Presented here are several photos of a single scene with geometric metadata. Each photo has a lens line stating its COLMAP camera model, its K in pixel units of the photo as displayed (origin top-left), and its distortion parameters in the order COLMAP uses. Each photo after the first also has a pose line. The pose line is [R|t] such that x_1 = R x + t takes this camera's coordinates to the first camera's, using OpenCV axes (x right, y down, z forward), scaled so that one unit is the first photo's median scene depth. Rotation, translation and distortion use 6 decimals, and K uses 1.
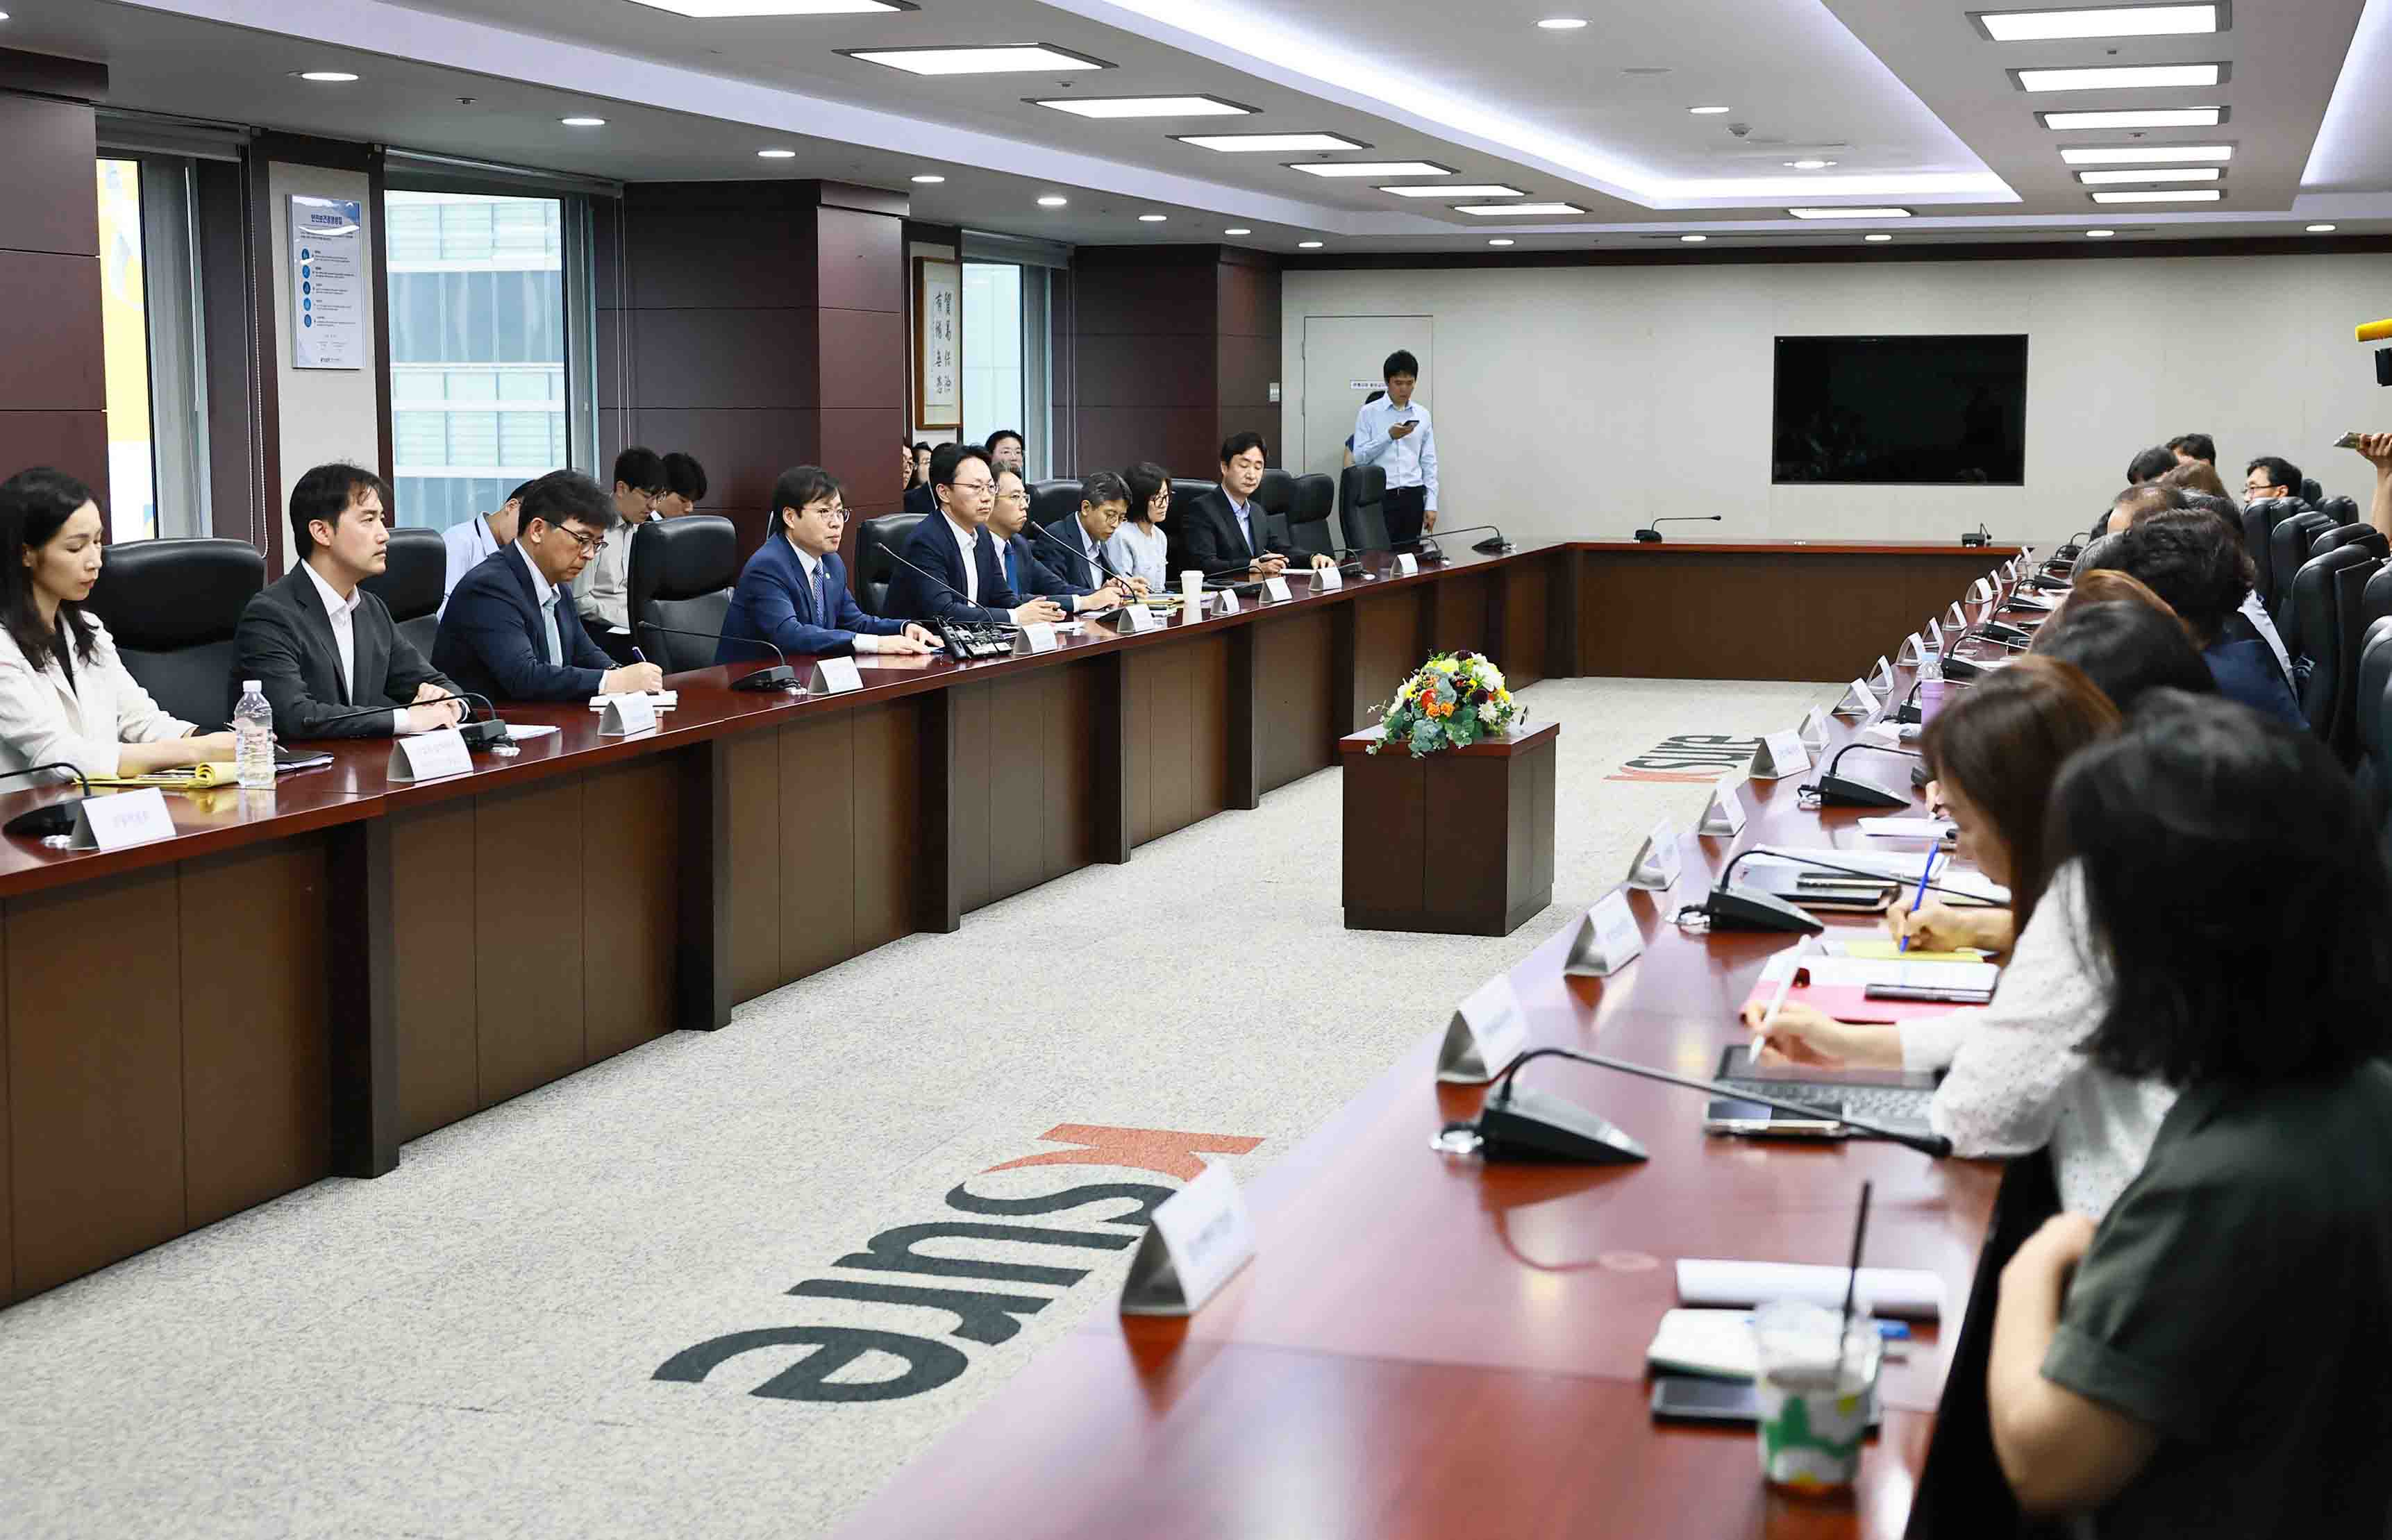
lens RADIAL K [[3380.2, 0, 1196.0], [0, 3380.2, 770.0], [0, 0, 1]] dist [0.101084, 0.005939]
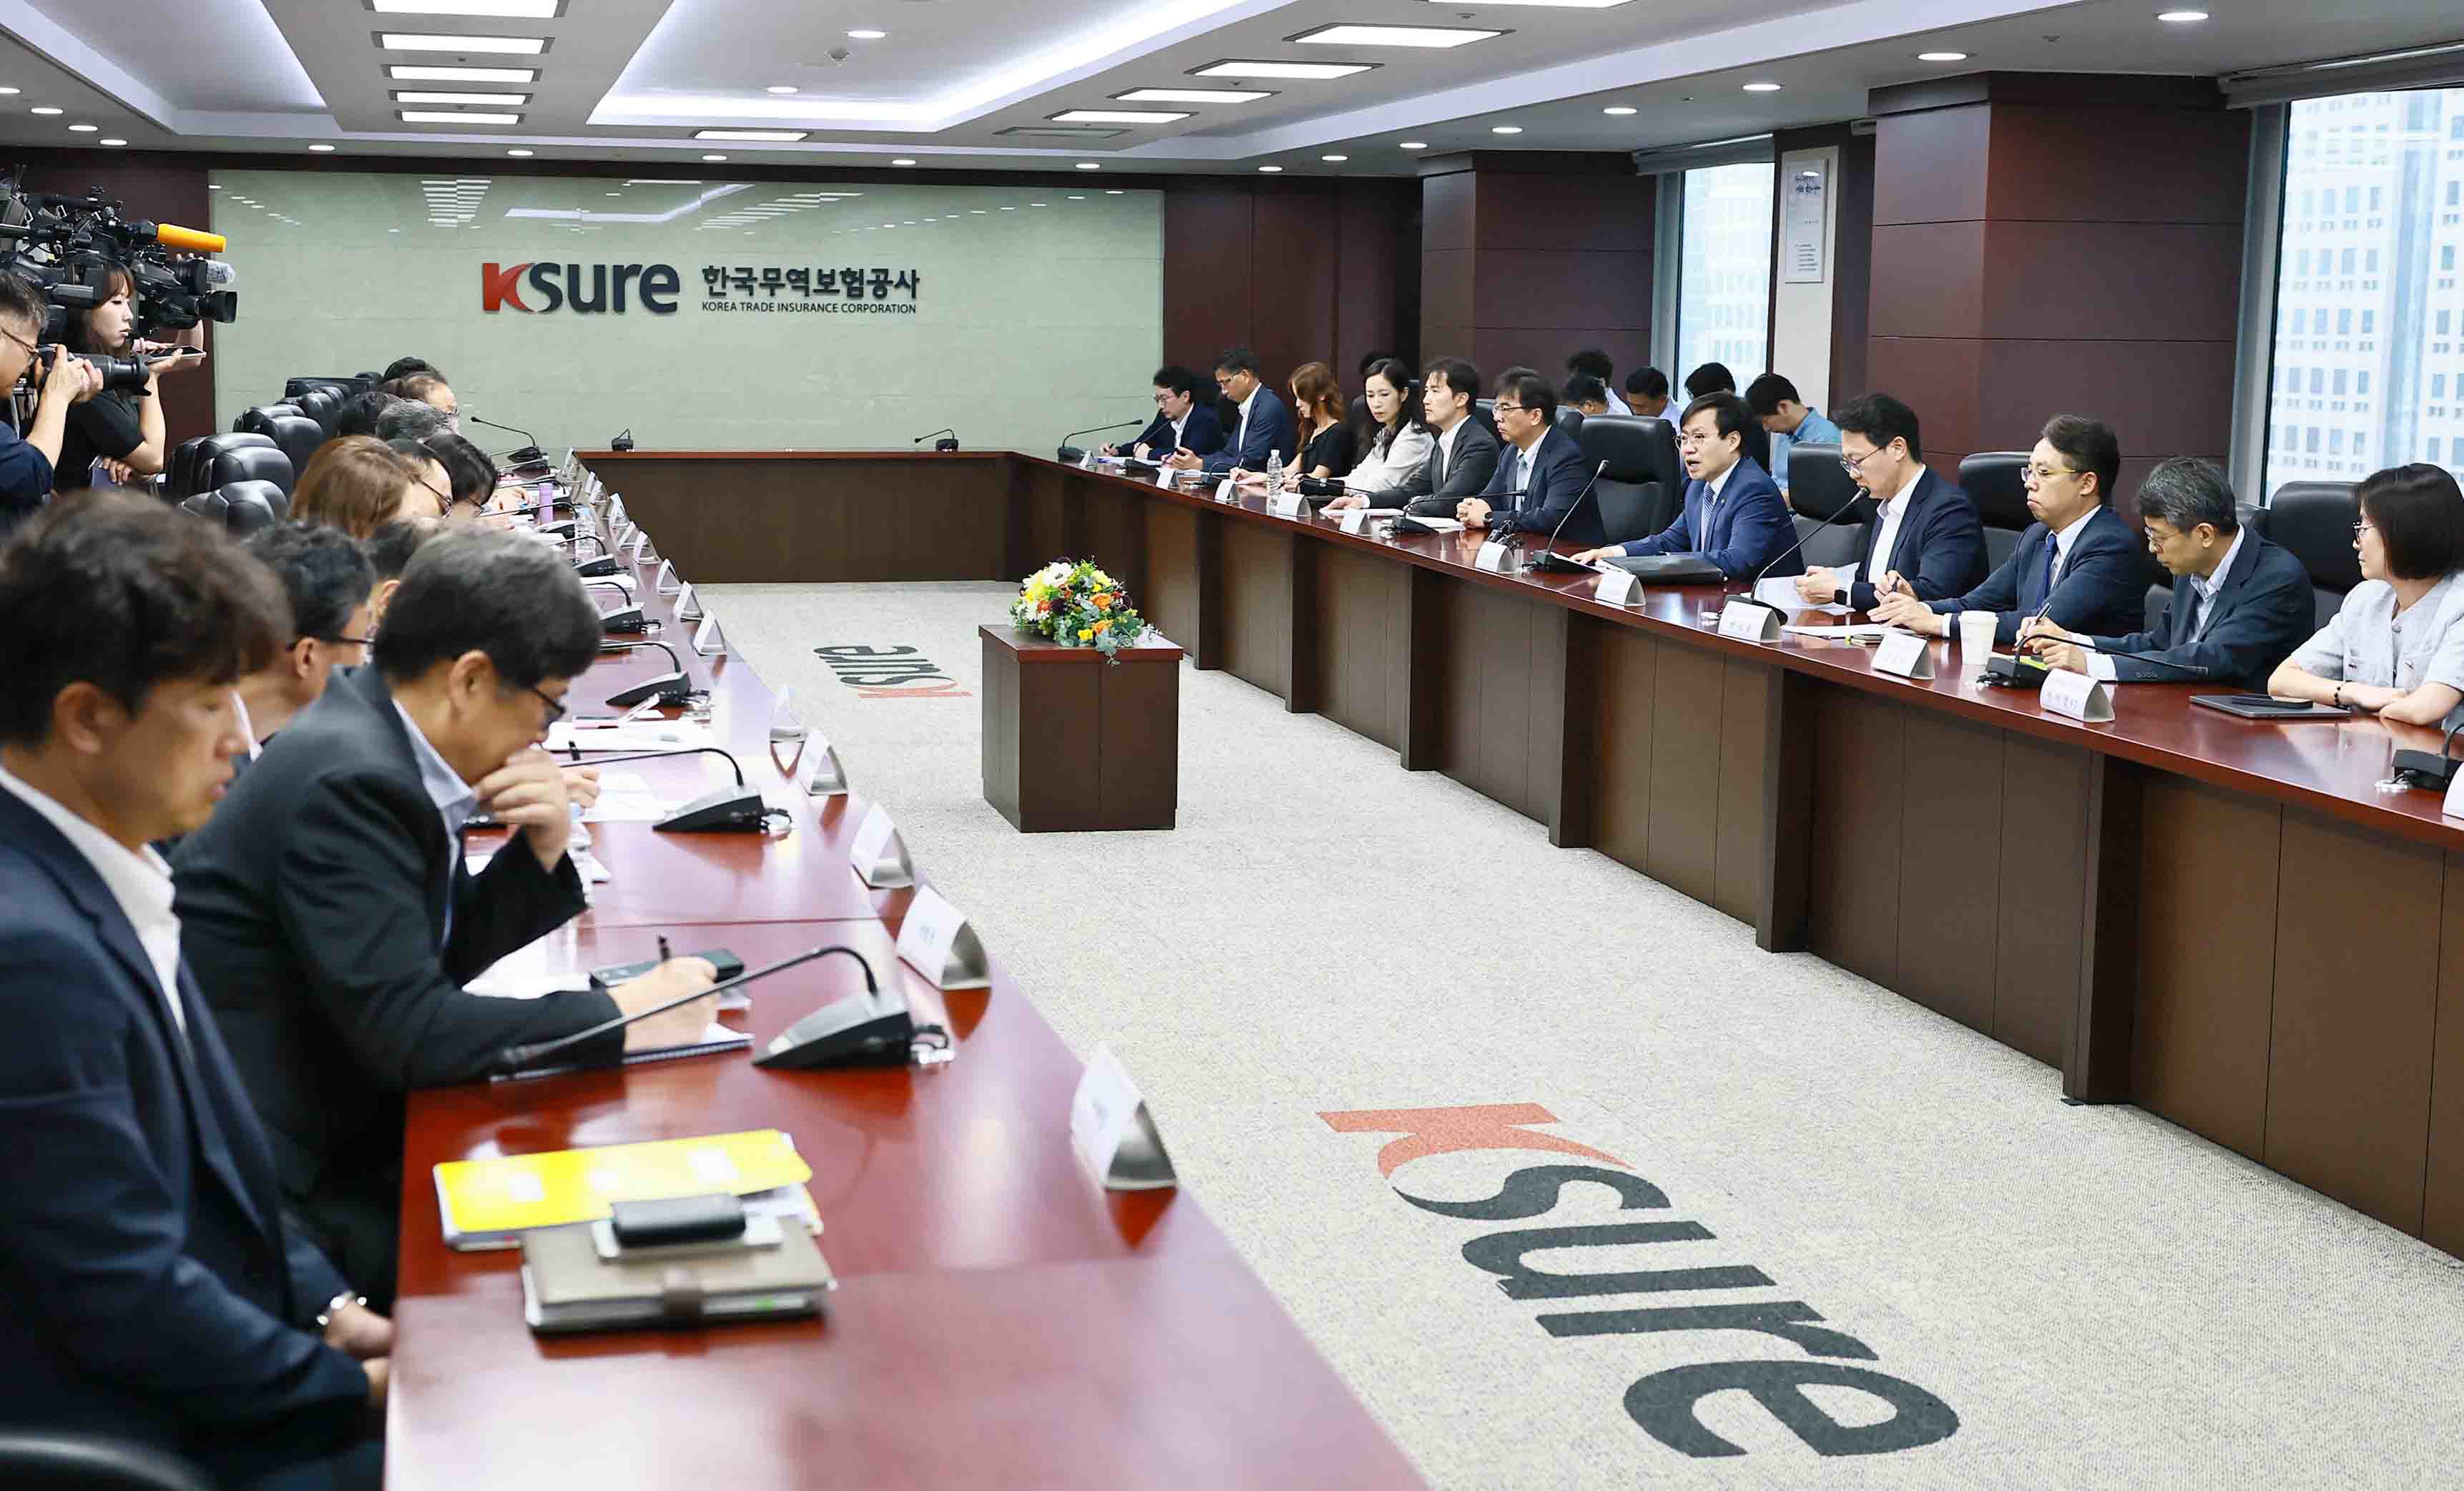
lens RADIAL K [[3135.2, 0, 1232.0], [0, 3135.2, 745.5], [0, 0, 1]] dist [-0.027434, -0.018483]
pose [[0.861528, -0.057583, 0.504433, -0.334504], [0.041003, 0.998193, 0.043919, -0.024459], [-0.506051, -0.017154, 0.862333, 0.177059]]
